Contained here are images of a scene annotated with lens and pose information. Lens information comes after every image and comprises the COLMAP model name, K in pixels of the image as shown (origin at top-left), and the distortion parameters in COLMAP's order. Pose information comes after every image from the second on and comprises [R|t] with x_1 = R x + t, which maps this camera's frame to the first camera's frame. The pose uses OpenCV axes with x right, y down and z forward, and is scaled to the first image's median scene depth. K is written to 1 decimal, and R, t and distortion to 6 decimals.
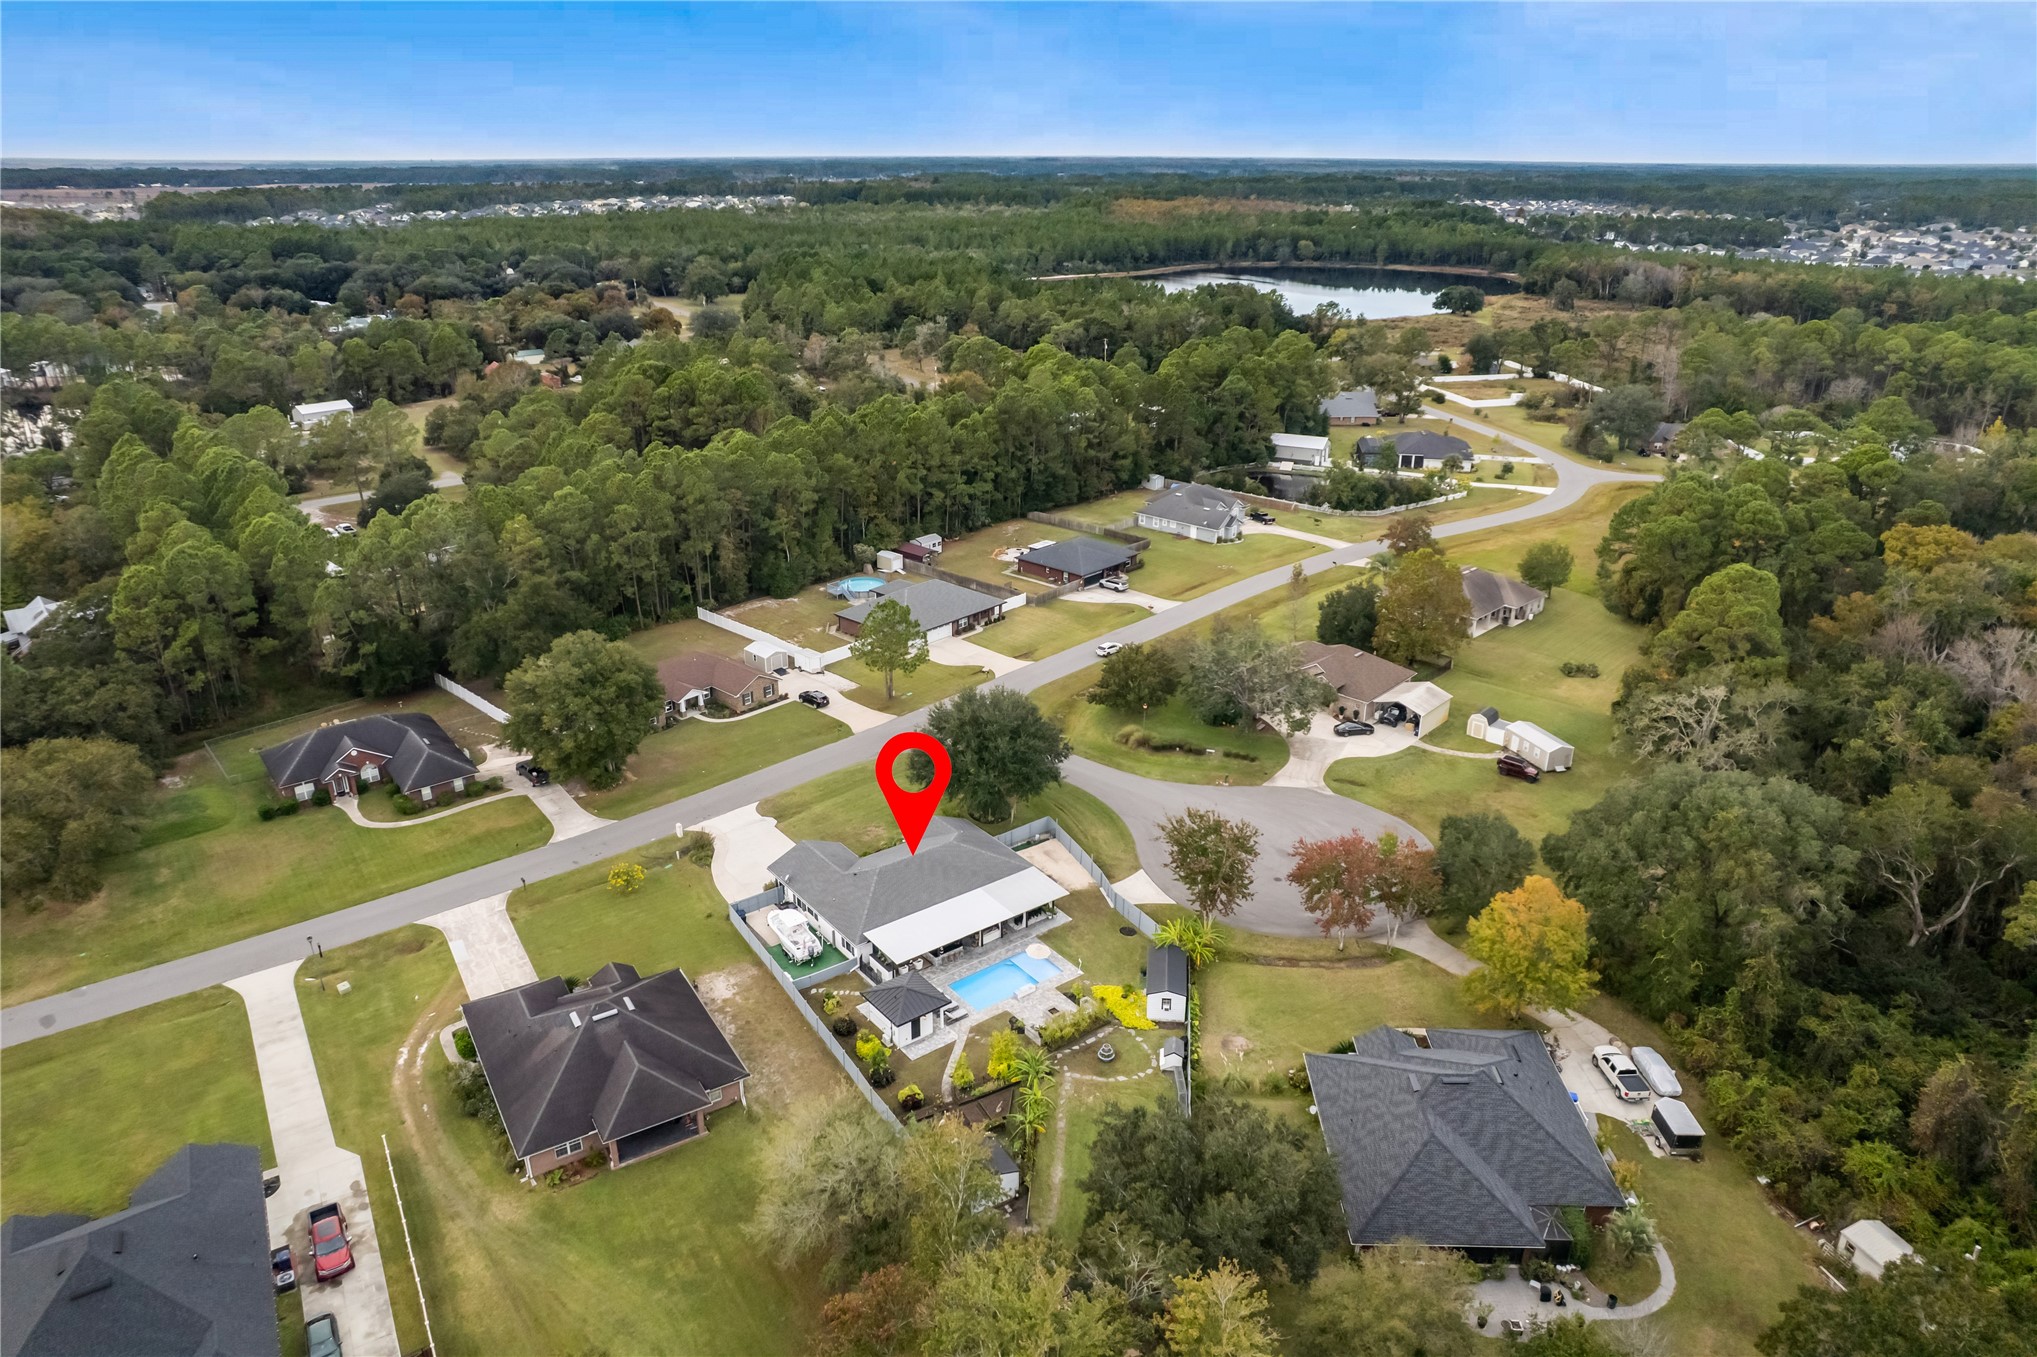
lens RADIAL K [[1300.3, 0, 1013.6], [0, 1300.3, 680.1], [0, 0, 1]] dist [-0.072579, 0.059397]
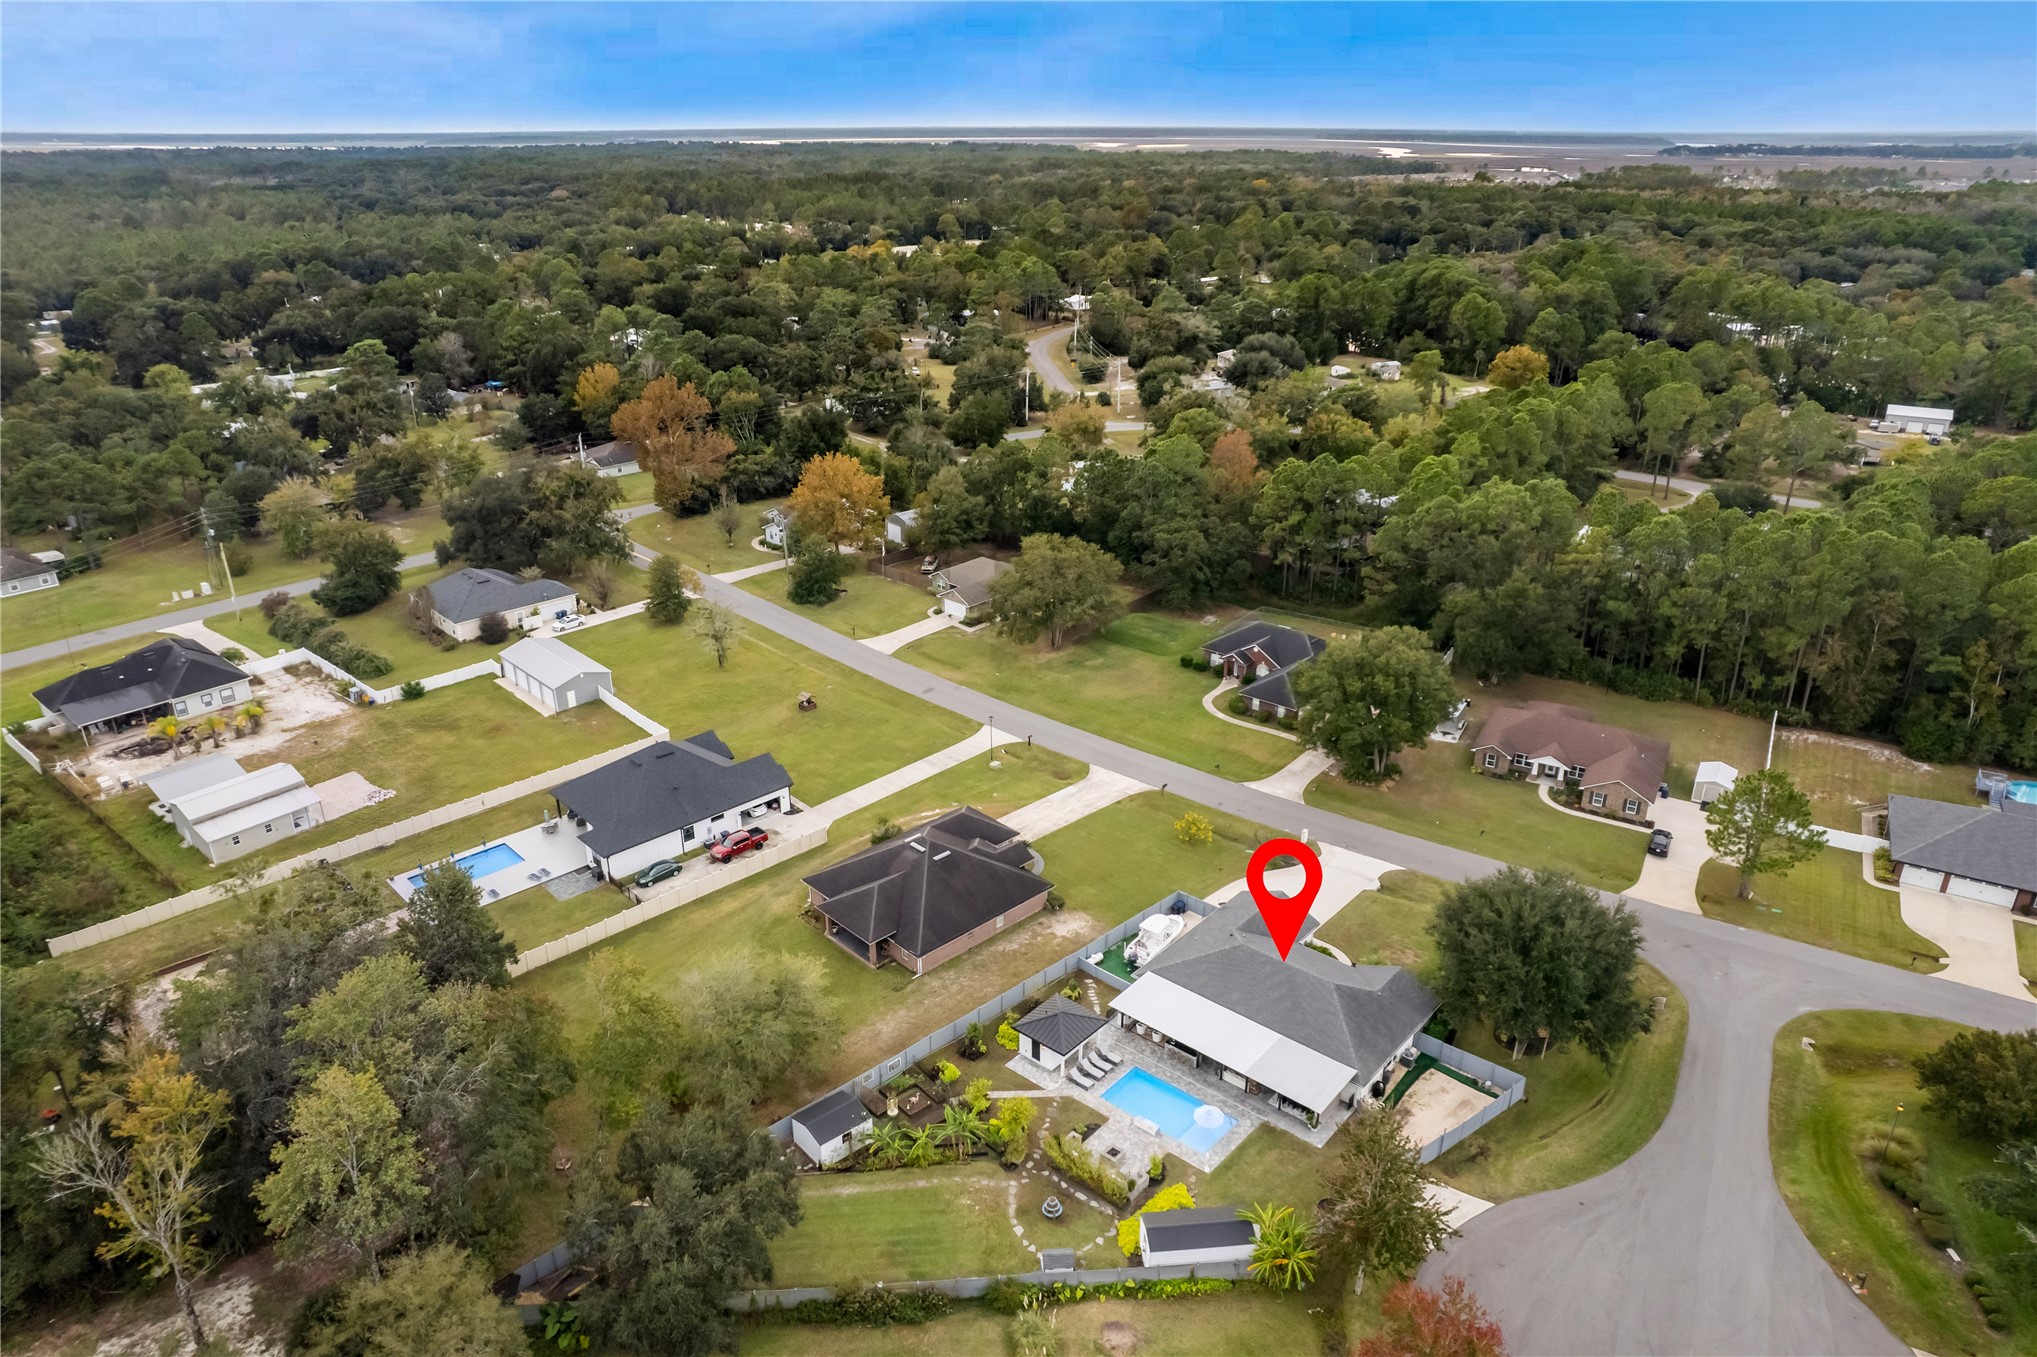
lens RADIAL K [[1300.3, 0, 1013.6], [0, 1300.3, 680.1], [0, 0, 1]] dist [-0.072579, 0.059397]
pose [[0.204017, 0.387937, -0.898823, 0.386070], [-0.370626, 0.880400, 0.295860, -0.142397], [0.906098, 0.272767, 0.323396, 0.344669]]
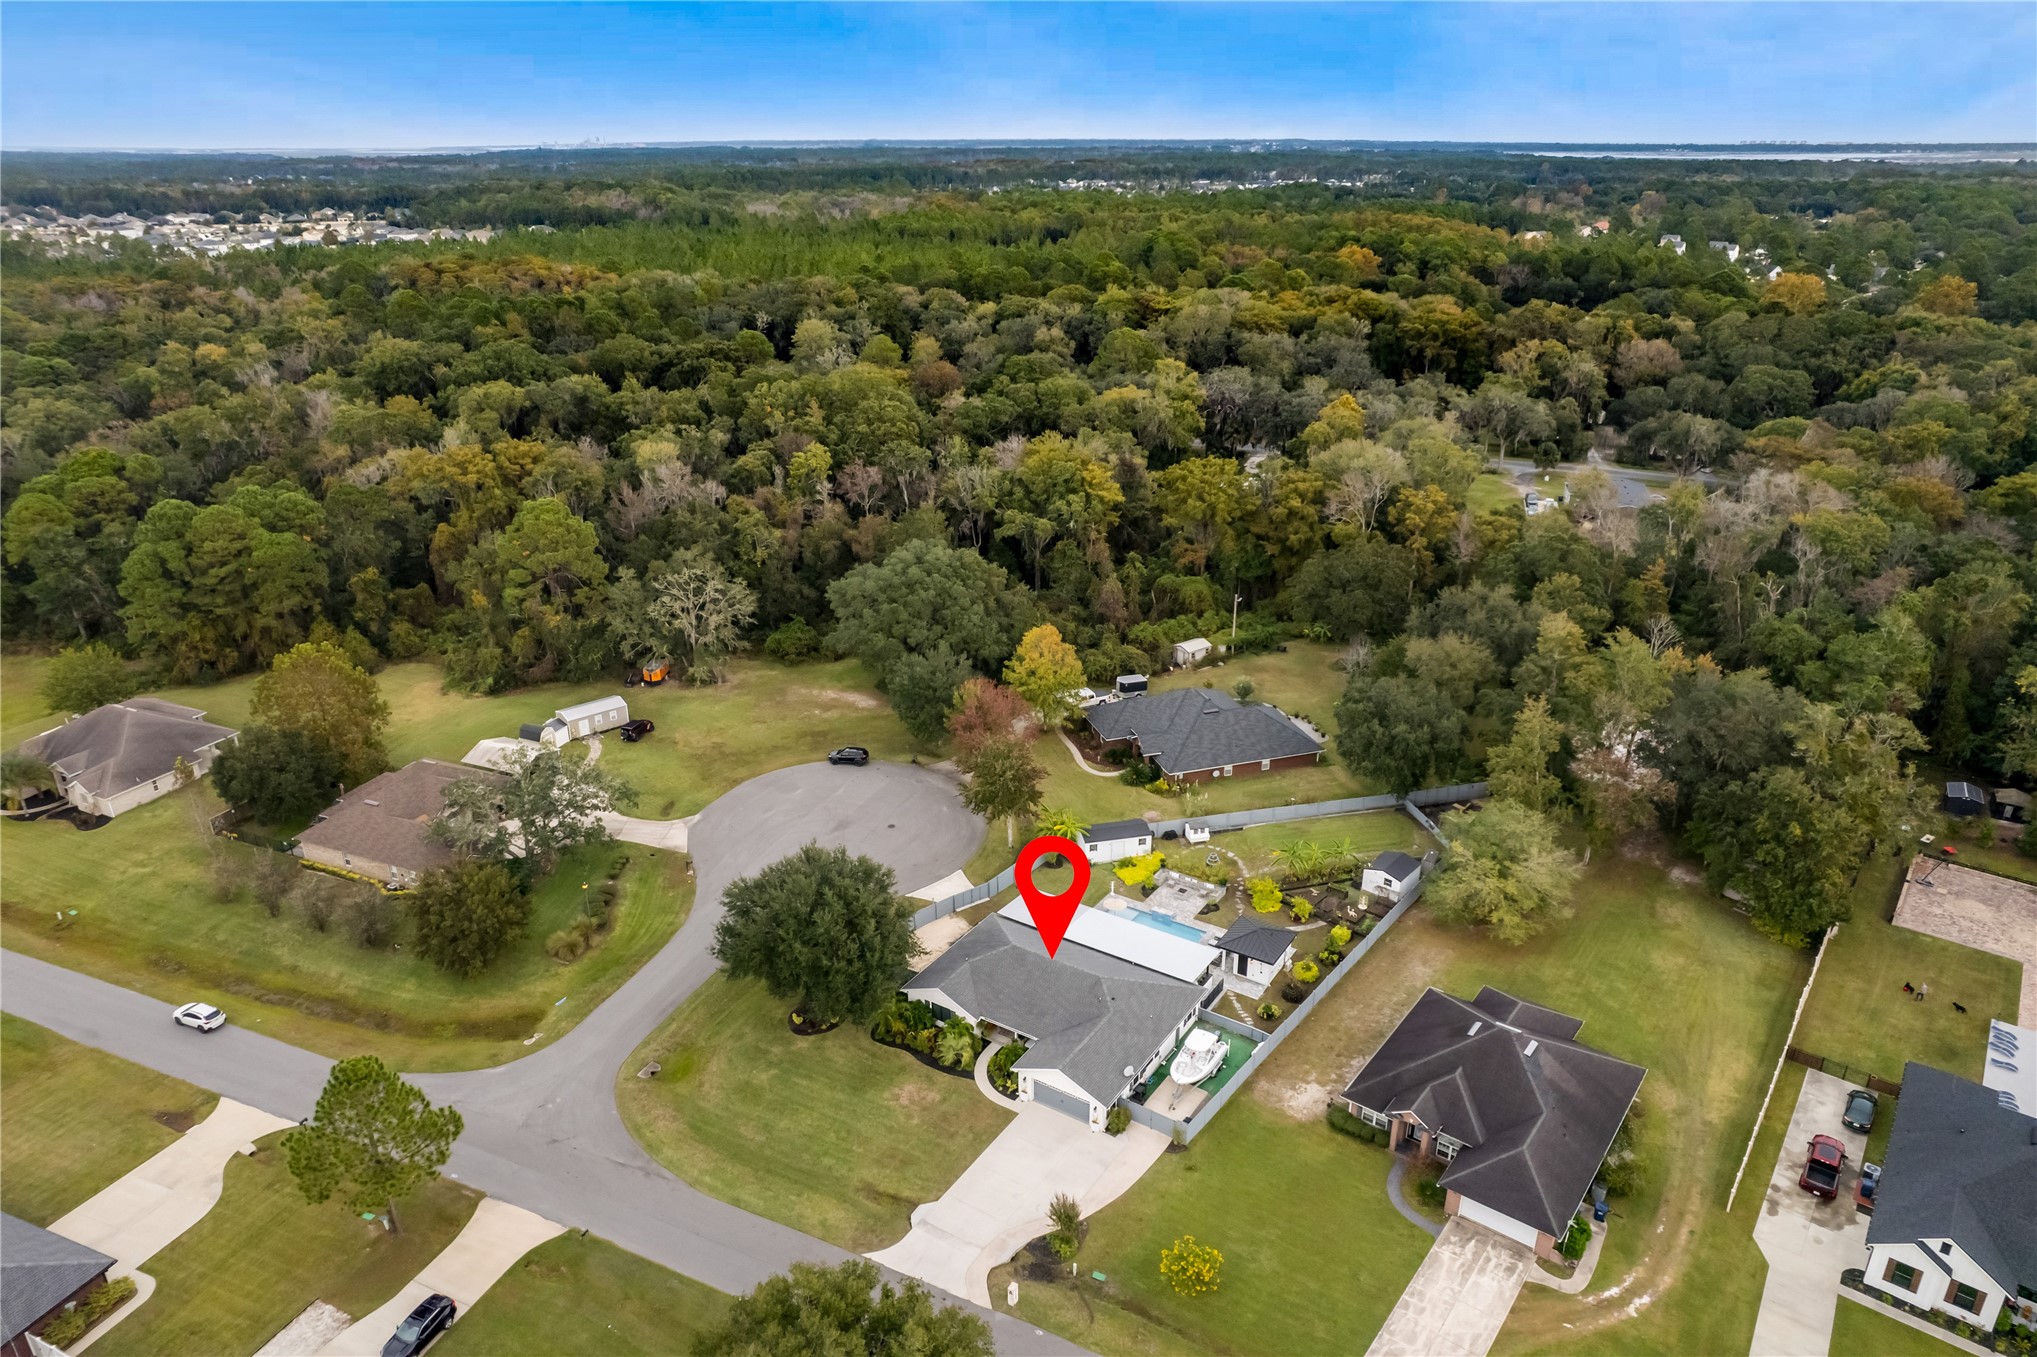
lens RADIAL K [[1325.3, 0, 1030.7], [0, 1325.3, 657.5], [0, 0, 1]] dist [-0.071459, 0.064491]
pose [[-0.348812, -0.349502, 0.869585, -0.504858], [0.358882, 0.807324, 0.468435, -0.293172], [-0.865756, 0.475474, -0.156174, 0.707522]]
